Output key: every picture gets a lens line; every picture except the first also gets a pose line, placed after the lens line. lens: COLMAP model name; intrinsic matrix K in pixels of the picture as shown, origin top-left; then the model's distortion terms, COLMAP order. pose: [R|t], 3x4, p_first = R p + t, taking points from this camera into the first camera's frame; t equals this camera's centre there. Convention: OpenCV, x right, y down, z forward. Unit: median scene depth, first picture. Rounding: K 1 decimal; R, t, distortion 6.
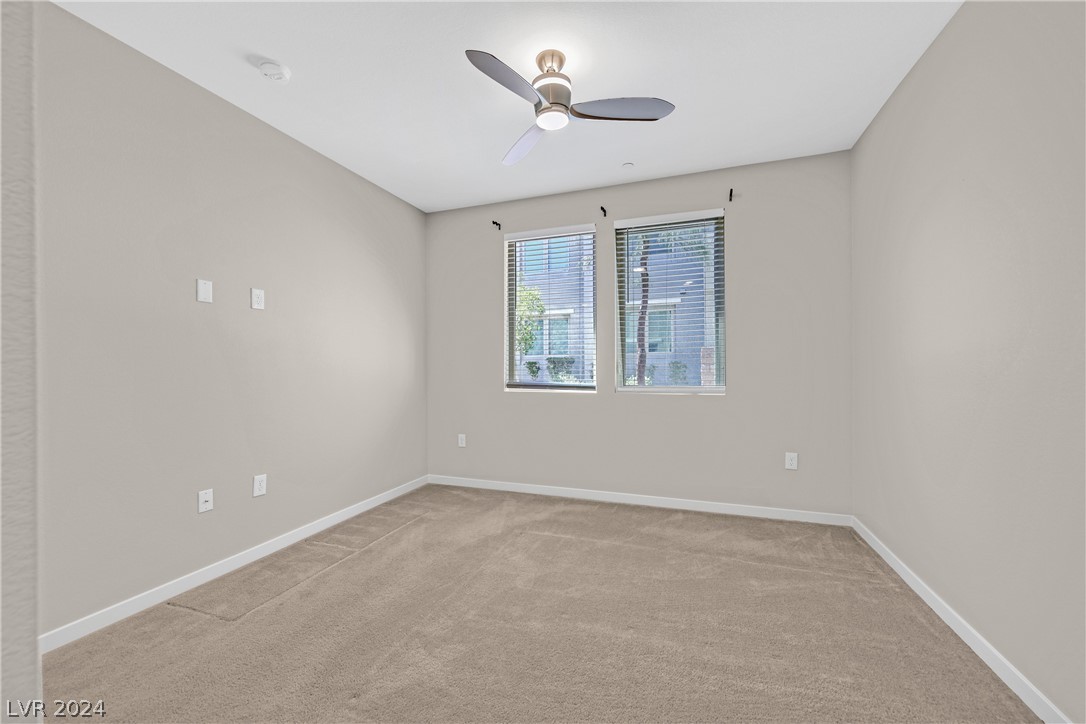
lens RADIAL K [[425.2, 0, 538.1], [0, 425.2, 366.8], [0, 0, 1]] dist [-0.000737, 0.000200]
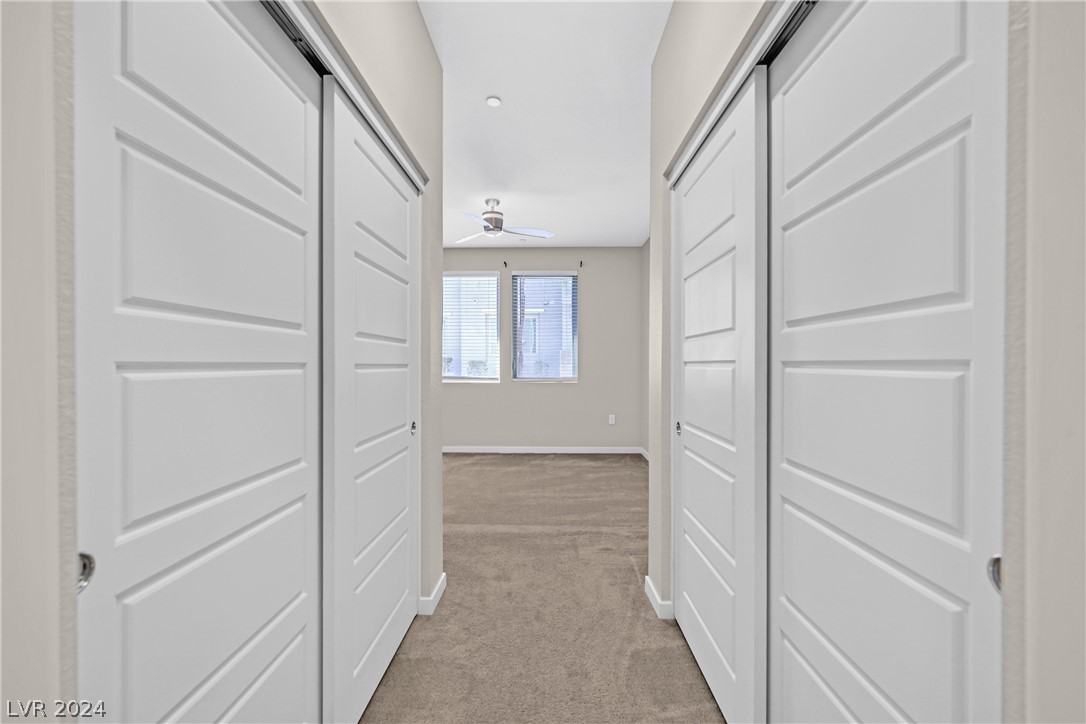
lens RADIAL K [[425.2, 0, 538.1], [0, 425.2, 366.8], [0, 0, 1]] dist [-0.000737, 0.000200]
pose [[0.948910, 0.003316, 0.315529, -0.261204], [-0.004438, 0.999986, 0.002839, 0.000604], [-0.315516, -0.004094, 0.948912, -0.598682]]
